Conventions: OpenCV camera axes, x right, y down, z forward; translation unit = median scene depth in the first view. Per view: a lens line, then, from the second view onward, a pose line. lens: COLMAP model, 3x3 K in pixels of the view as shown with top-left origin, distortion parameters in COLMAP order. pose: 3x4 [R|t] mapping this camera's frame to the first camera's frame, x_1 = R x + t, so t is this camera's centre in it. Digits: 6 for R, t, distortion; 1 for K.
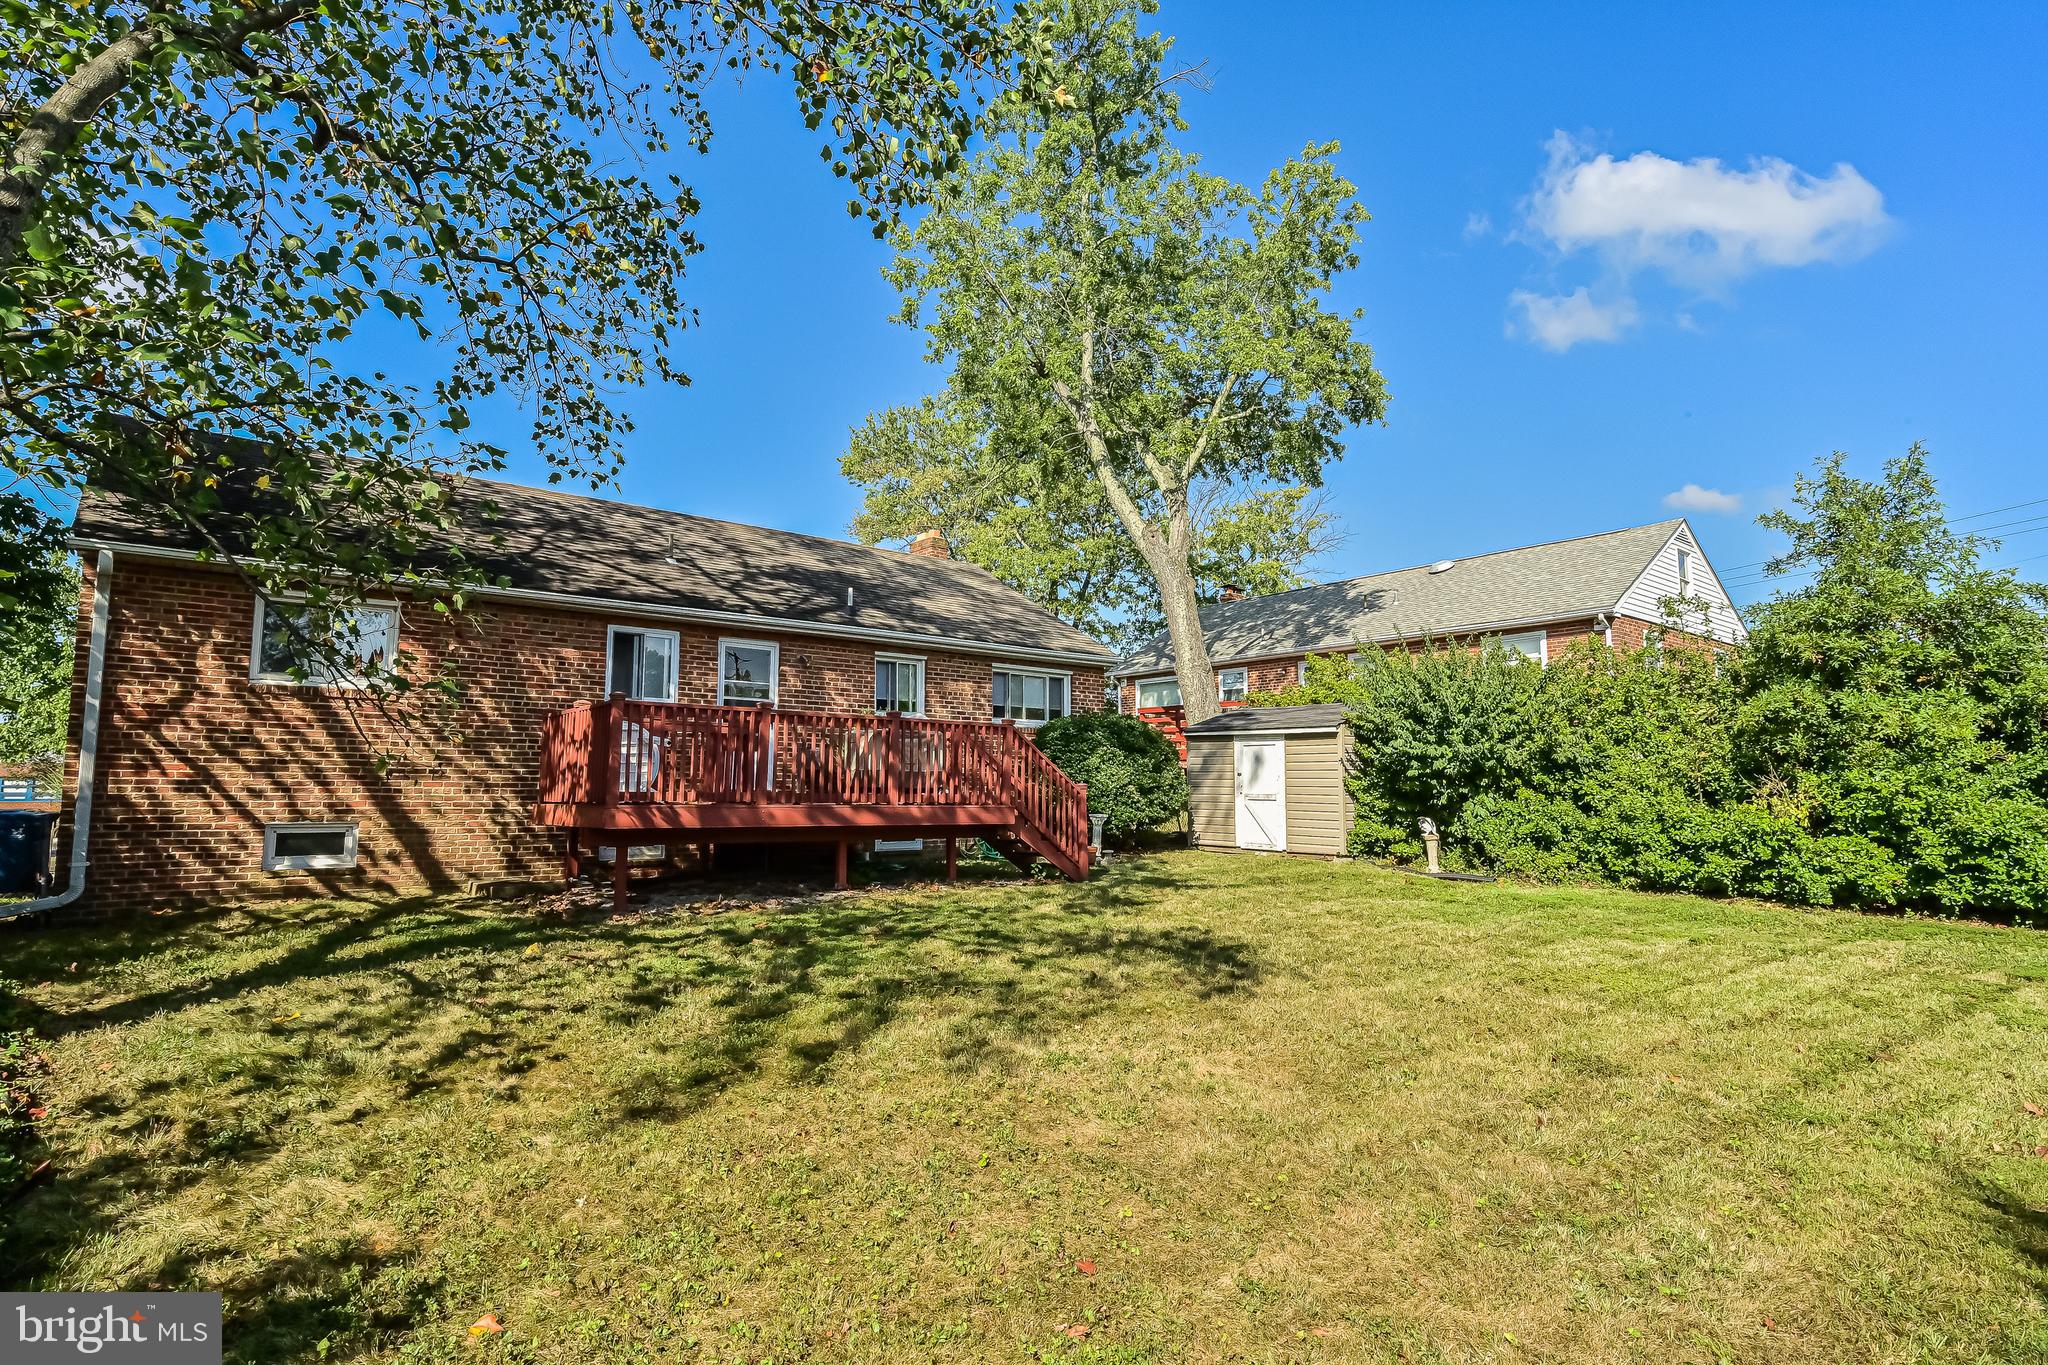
lens RADIAL K [[1078.6, 0, 1021.8], [0, 1078.6, 688.0], [0, 0, 1]] dist [0.000197, 0.000503]
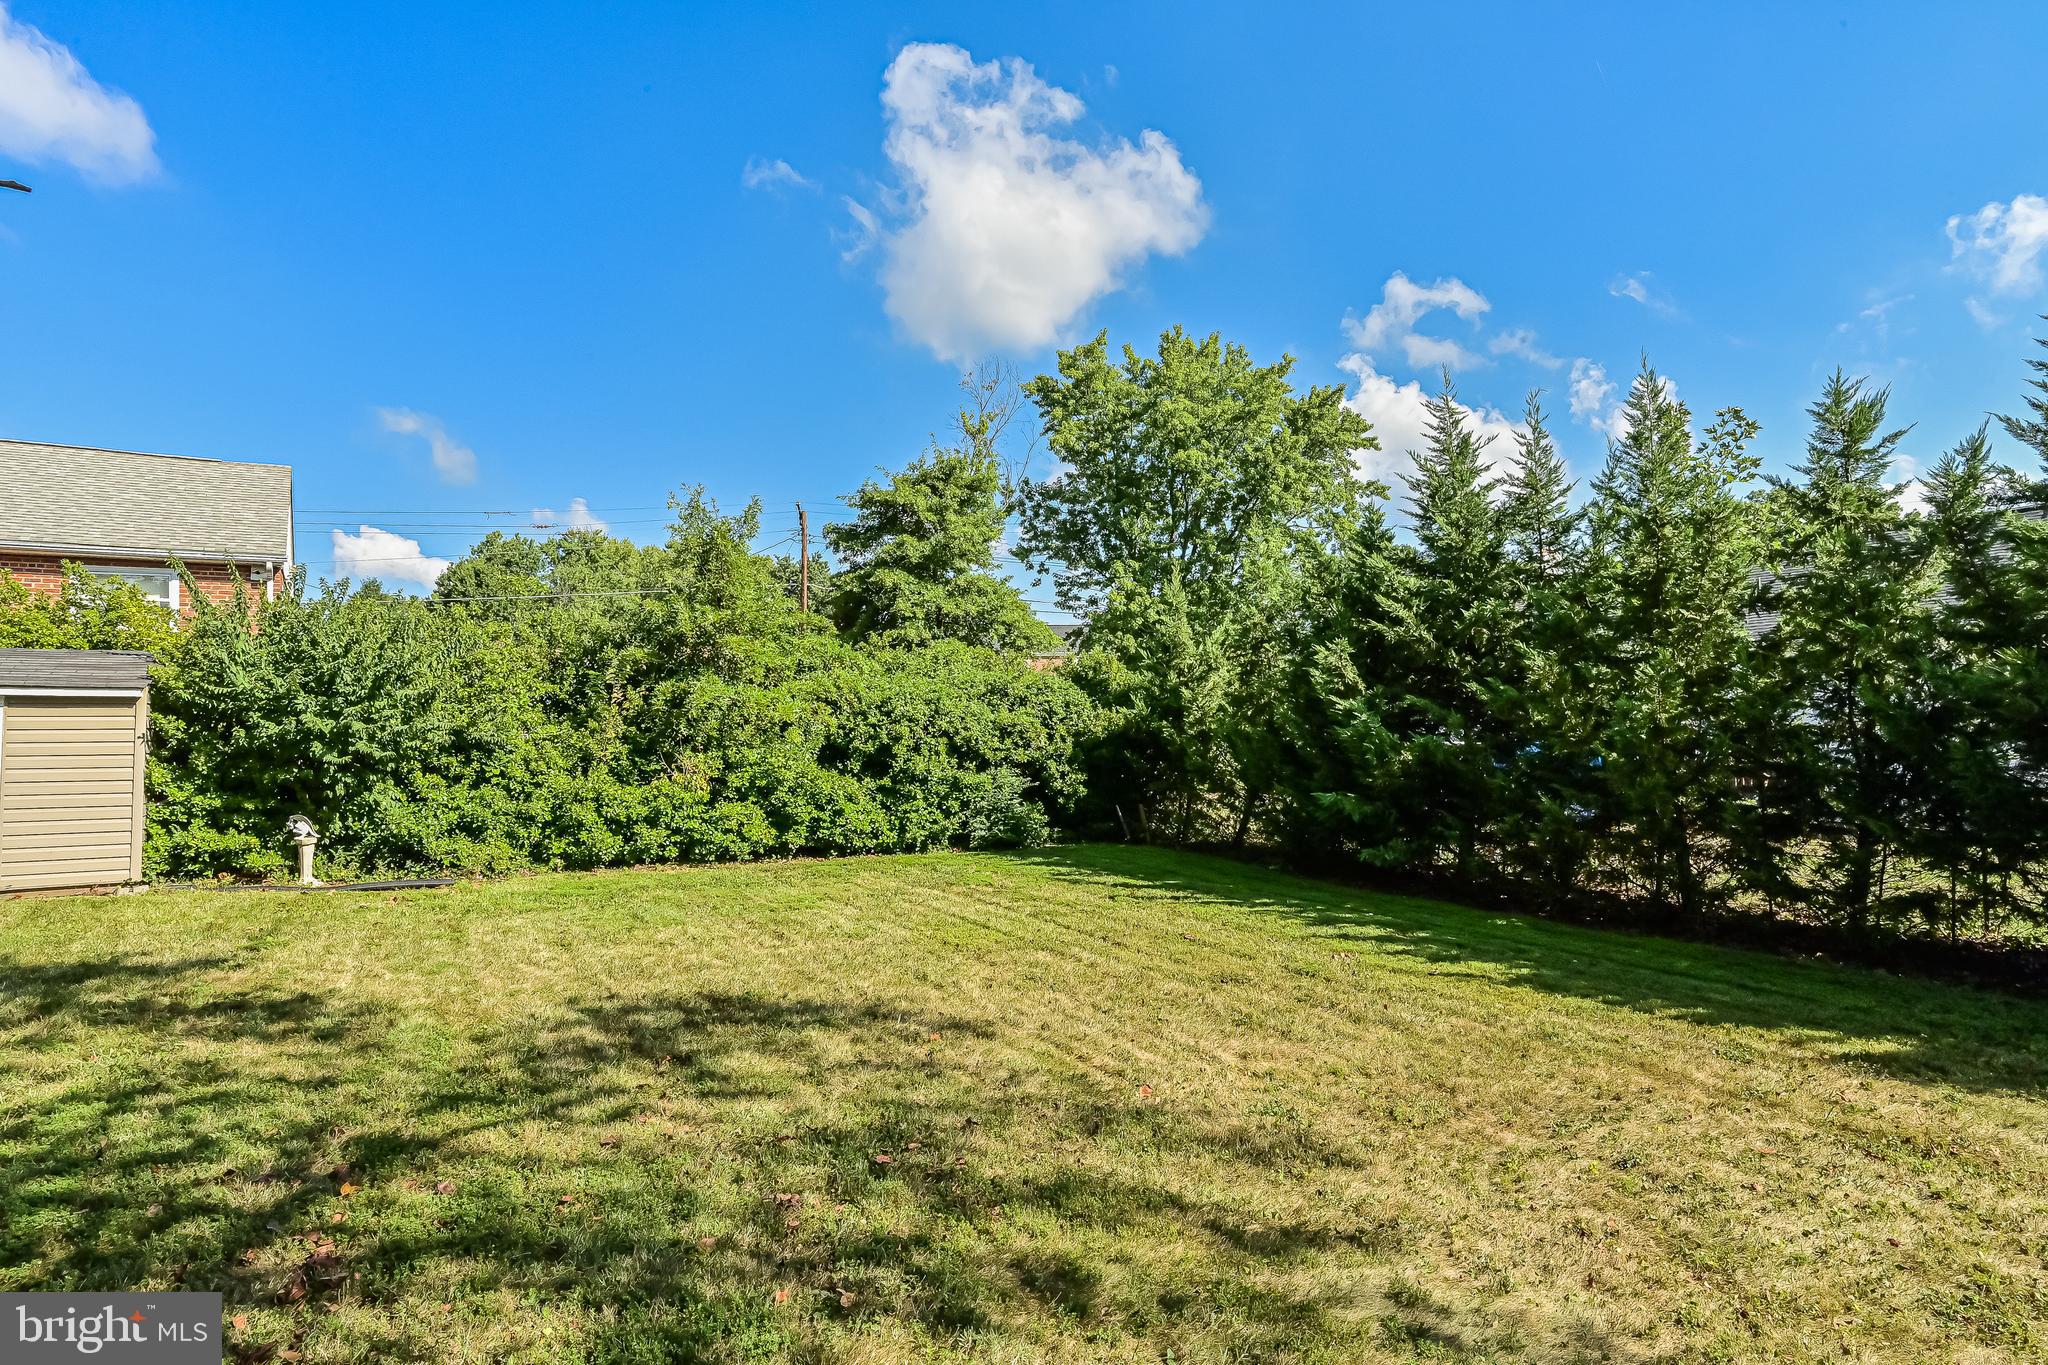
lens RADIAL K [[1078.6, 0, 1021.8], [0, 1078.6, 688.0], [0, 0, 1]] dist [0.000197, 0.000503]
pose [[0.127996, 0.038332, 0.991034, -0.294781], [-0.074236, 0.996820, -0.028968, 0.014168], [-0.988992, -0.069863, 0.130434, 0.378840]]
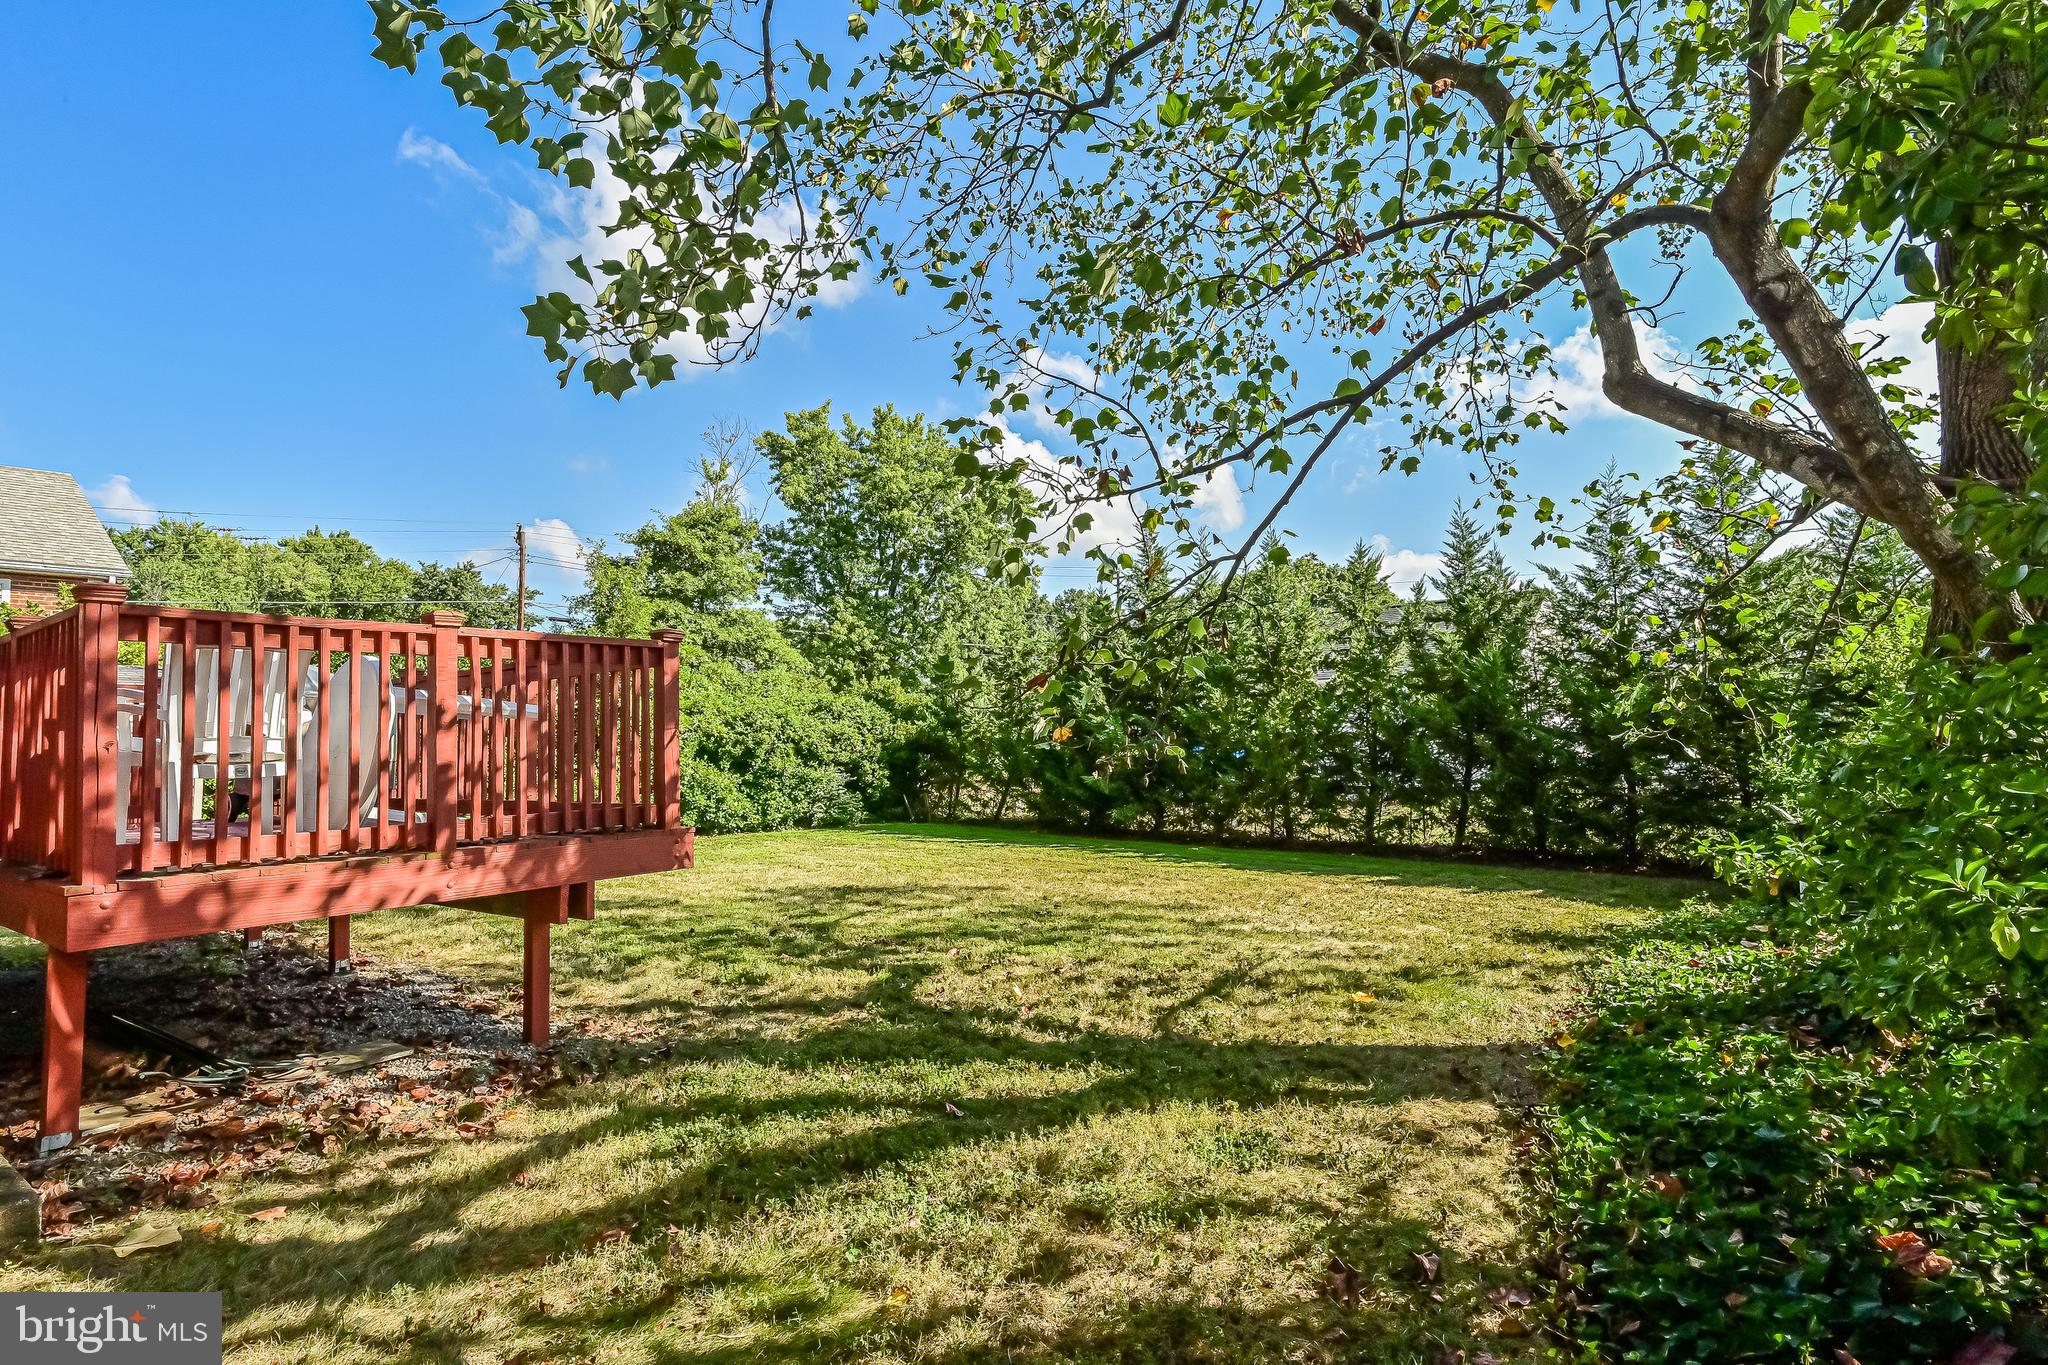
lens RADIAL K [[1071.7, 0, 1024.0], [0, 1071.7, 682.5], [0, 0, 1]] dist [-0.003050, -0.000564]
pose [[-0.242196, 0.057050, 0.968549, -0.635639], [-0.070517, 0.994595, -0.076218, 0.041743], [-0.967661, -0.086758, -0.236864, 0.612514]]
